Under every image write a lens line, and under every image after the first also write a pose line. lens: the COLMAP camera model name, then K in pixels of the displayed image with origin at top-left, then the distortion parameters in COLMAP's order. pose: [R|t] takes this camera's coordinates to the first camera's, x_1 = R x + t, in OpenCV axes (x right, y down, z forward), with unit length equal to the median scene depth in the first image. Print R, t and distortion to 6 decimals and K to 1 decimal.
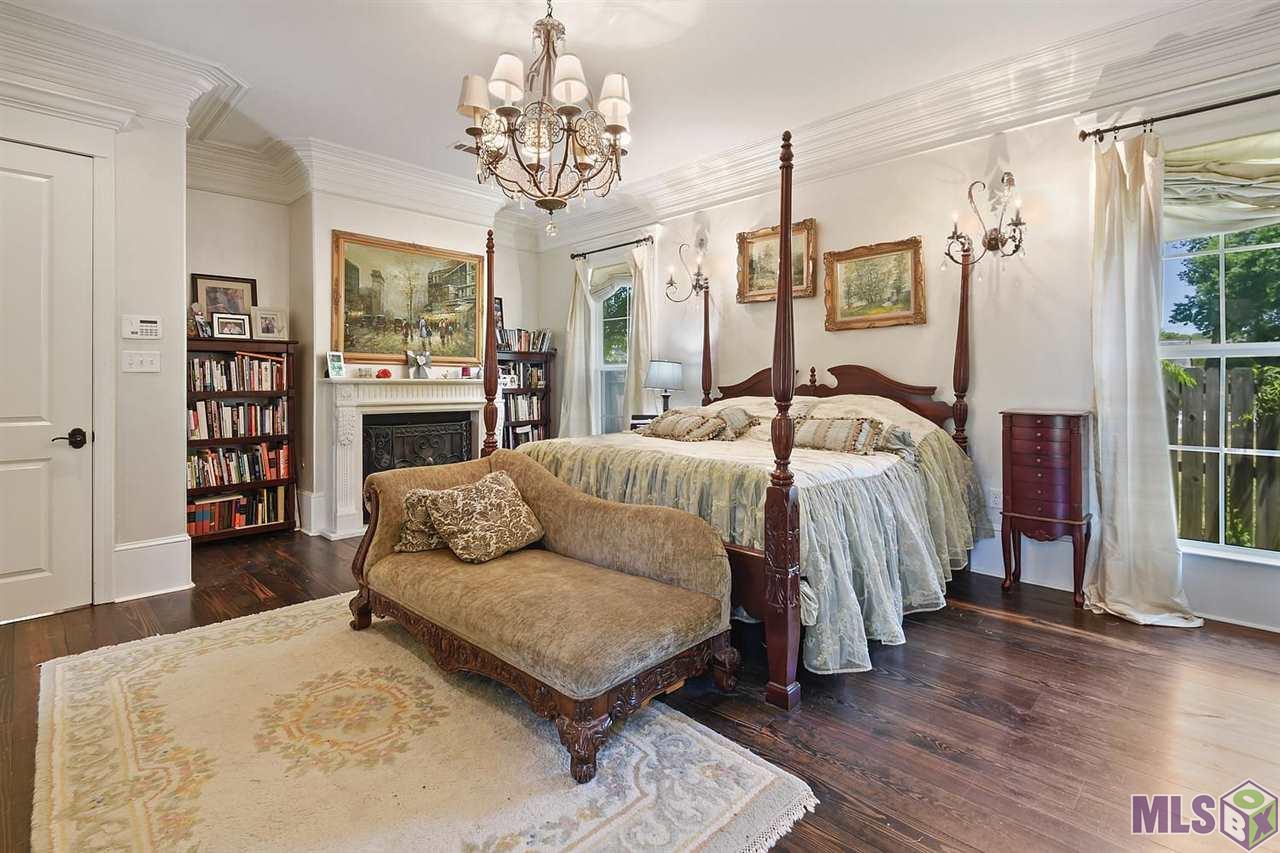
lens RADIAL K [[591.3, 0, 649.9], [0, 591.3, 383.1], [0, 0, 1]] dist [0.022316, -0.008143]
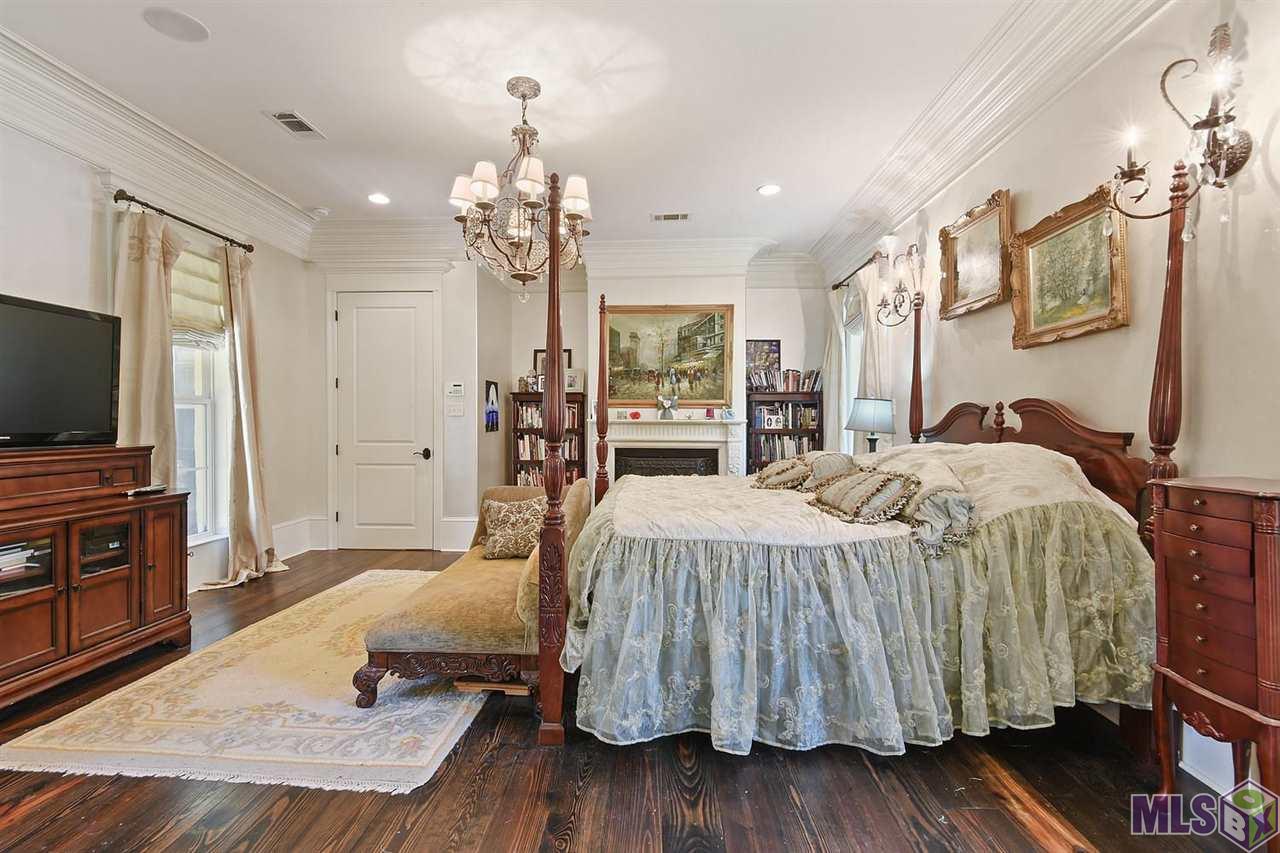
lens RADIAL K [[591.3, 0, 639.3], [0, 591.3, 425.1], [0, 0, 1]] dist [0.022316, -0.008143]
pose [[0.661315, 0.005651, -0.750087, 0.477683], [-0.002823, 0.999983, 0.005045, -0.002227], [0.750103, -0.001219, 0.661320, 0.195085]]
